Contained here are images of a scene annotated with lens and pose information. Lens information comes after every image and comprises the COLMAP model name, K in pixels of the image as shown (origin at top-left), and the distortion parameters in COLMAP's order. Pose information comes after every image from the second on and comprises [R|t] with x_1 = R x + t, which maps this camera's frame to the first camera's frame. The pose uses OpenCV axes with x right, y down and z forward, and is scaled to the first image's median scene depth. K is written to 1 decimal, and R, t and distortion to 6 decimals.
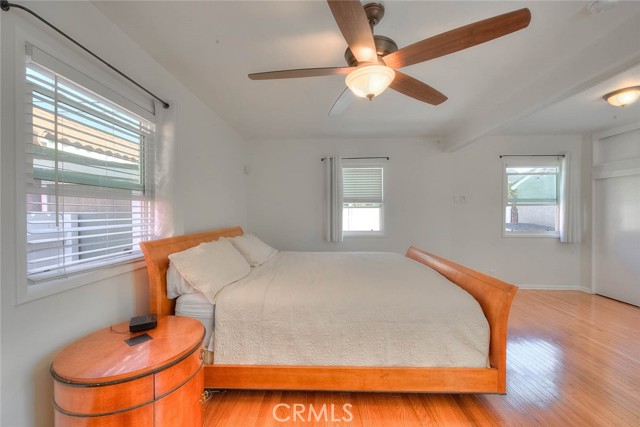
lens RADIAL K [[257.8, 0, 317.6], [0, 257.8, 214.7], [0, 0, 1]] dist [0.000090, 0.000042]
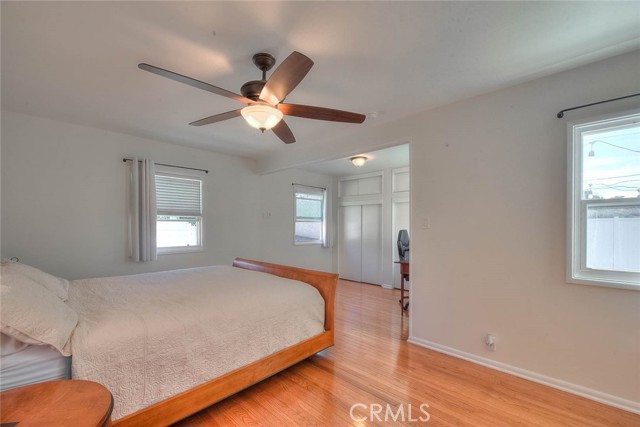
lens RADIAL K [[257.8, 0, 326.7], [0, 257.8, 227.9], [0, 0, 1]] dist [0.000090, 0.000042]
pose [[0.667957, 0.000793, 0.744199, -0.165271], [0.000304, 0.999999, -0.001338, -0.002137], [-0.744200, 0.001120, 0.667956, -0.002494]]
